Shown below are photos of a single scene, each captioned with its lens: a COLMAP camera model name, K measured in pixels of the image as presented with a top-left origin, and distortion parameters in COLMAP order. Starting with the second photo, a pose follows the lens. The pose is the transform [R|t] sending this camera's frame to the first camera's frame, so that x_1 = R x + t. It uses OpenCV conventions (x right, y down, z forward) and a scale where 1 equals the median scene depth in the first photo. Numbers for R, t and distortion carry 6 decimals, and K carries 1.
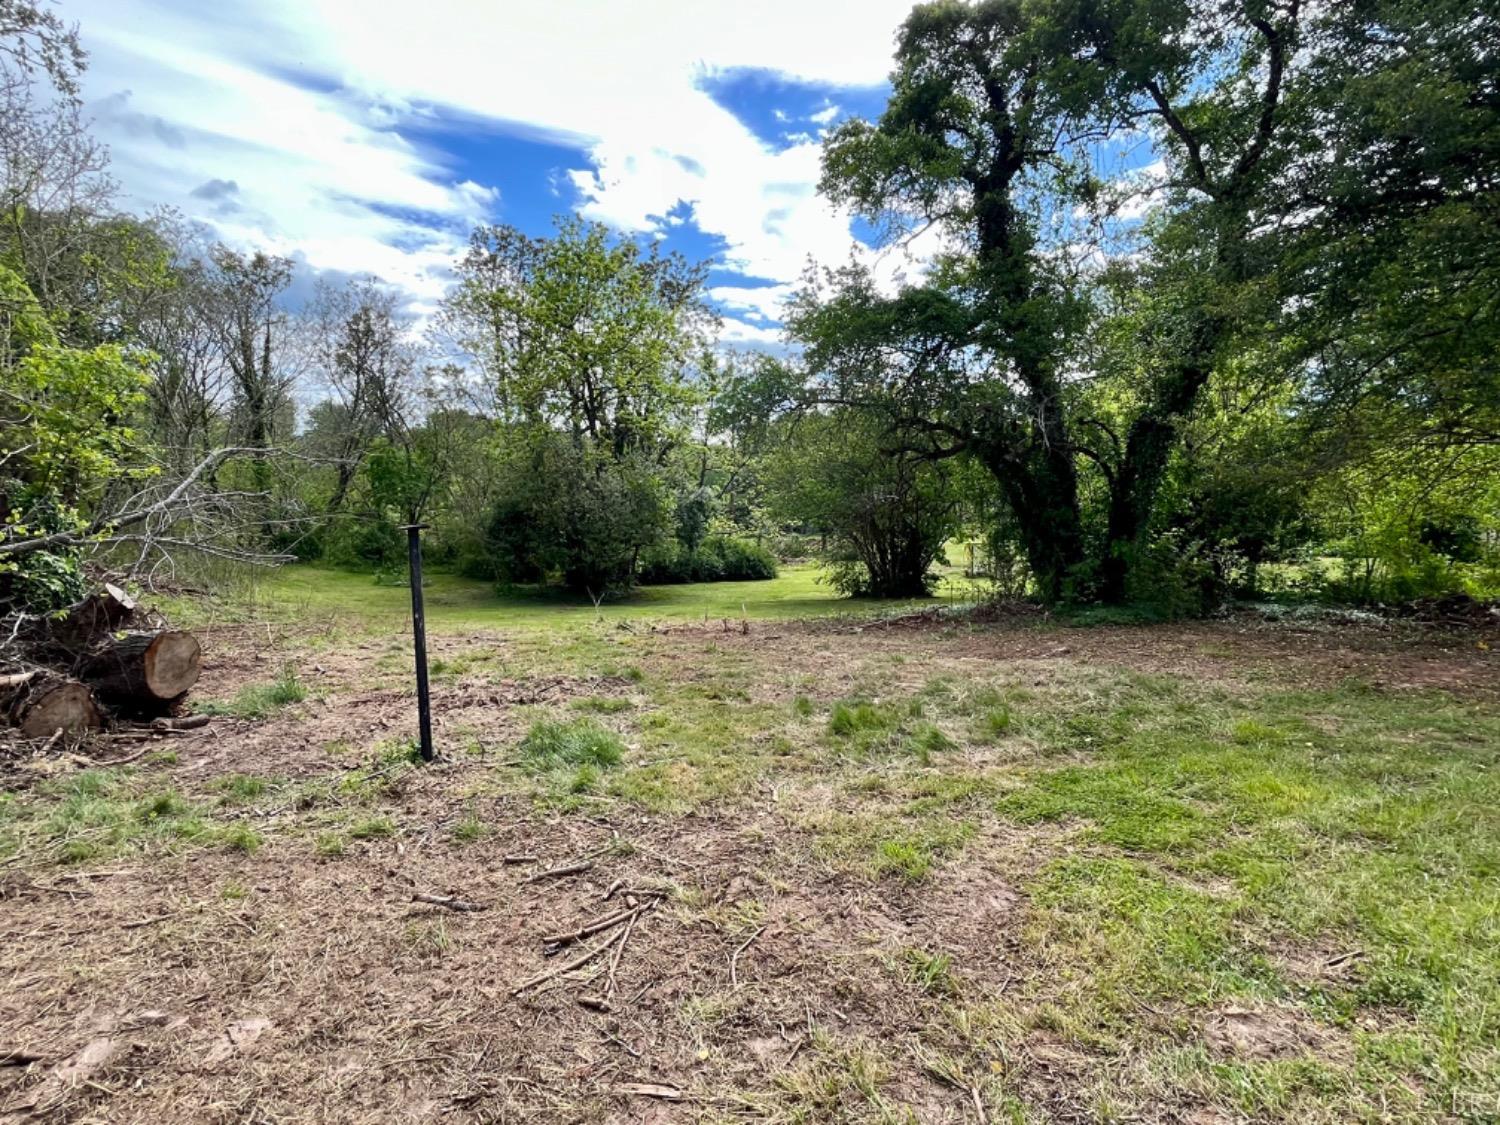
lens RADIAL K [[602.4, 0, 750.2], [0, 602.4, 558.3], [0, 0, 1]] dist [-0.004013, 0.000277]
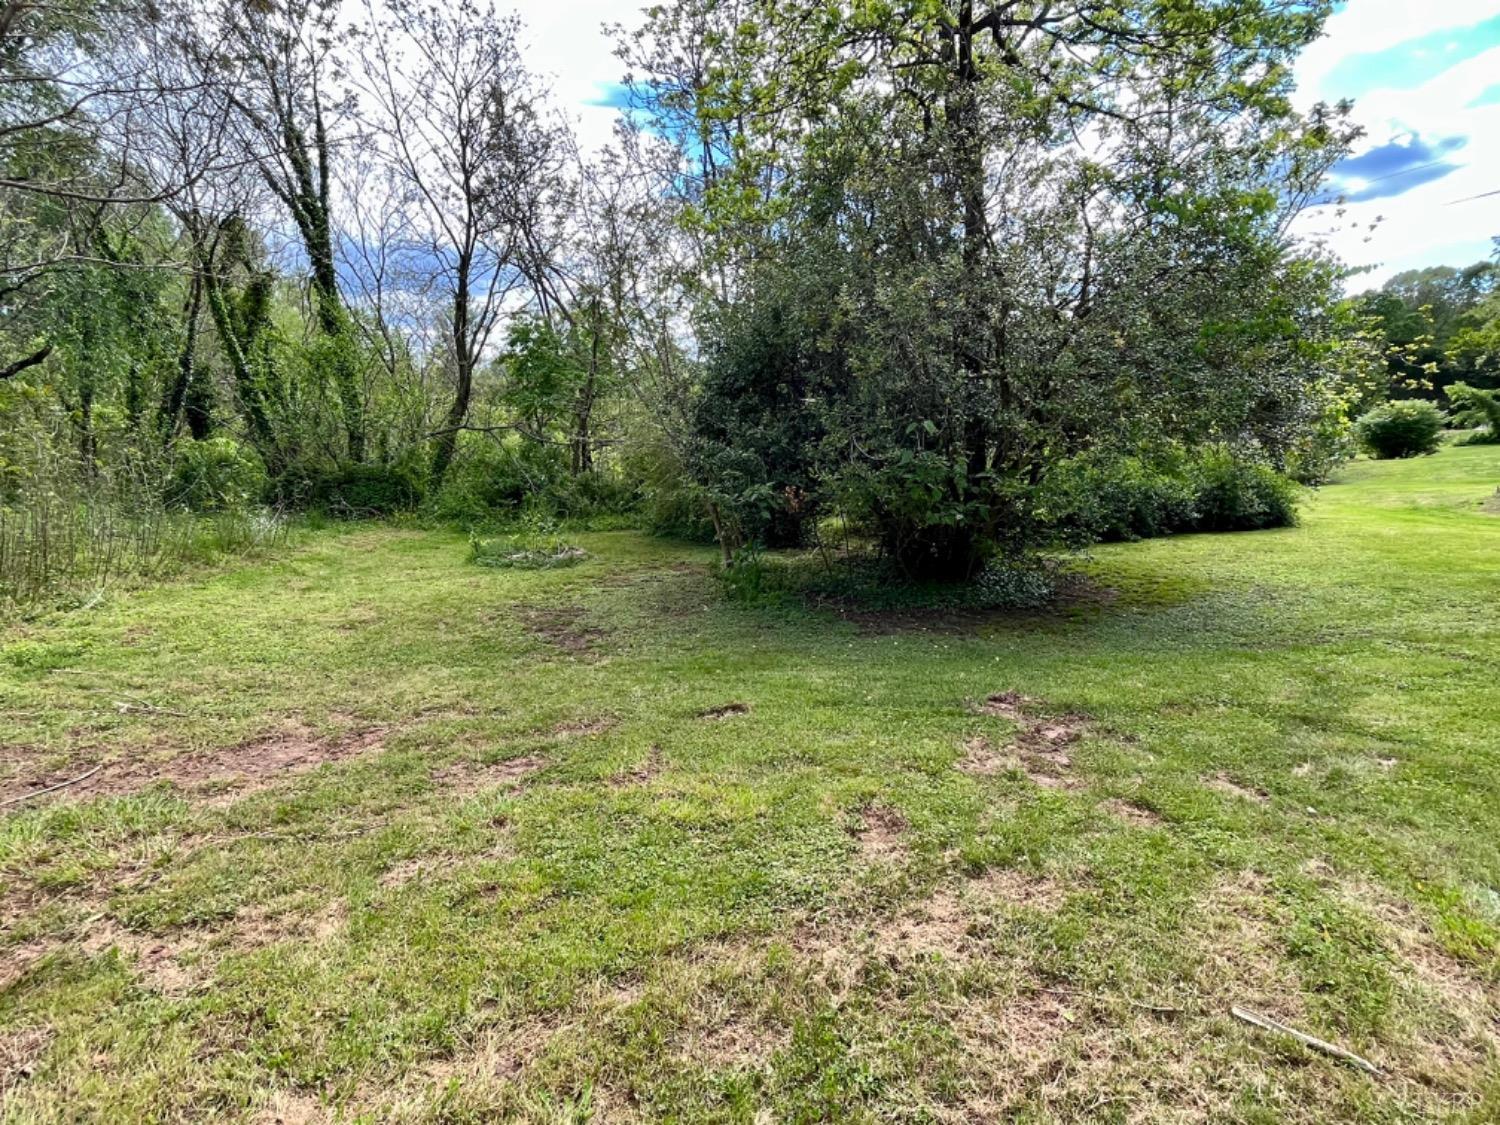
lens RADIAL K [[602.4, 0, 750.2], [0, 602.4, 558.3], [0, 0, 1]] dist [-0.004013, 0.000277]
pose [[0.953850, -0.003689, -0.300262, -0.282288], [0.033989, 0.994825, 0.095751, 0.004085], [0.298355, -0.101538, 0.949039, 0.629339]]
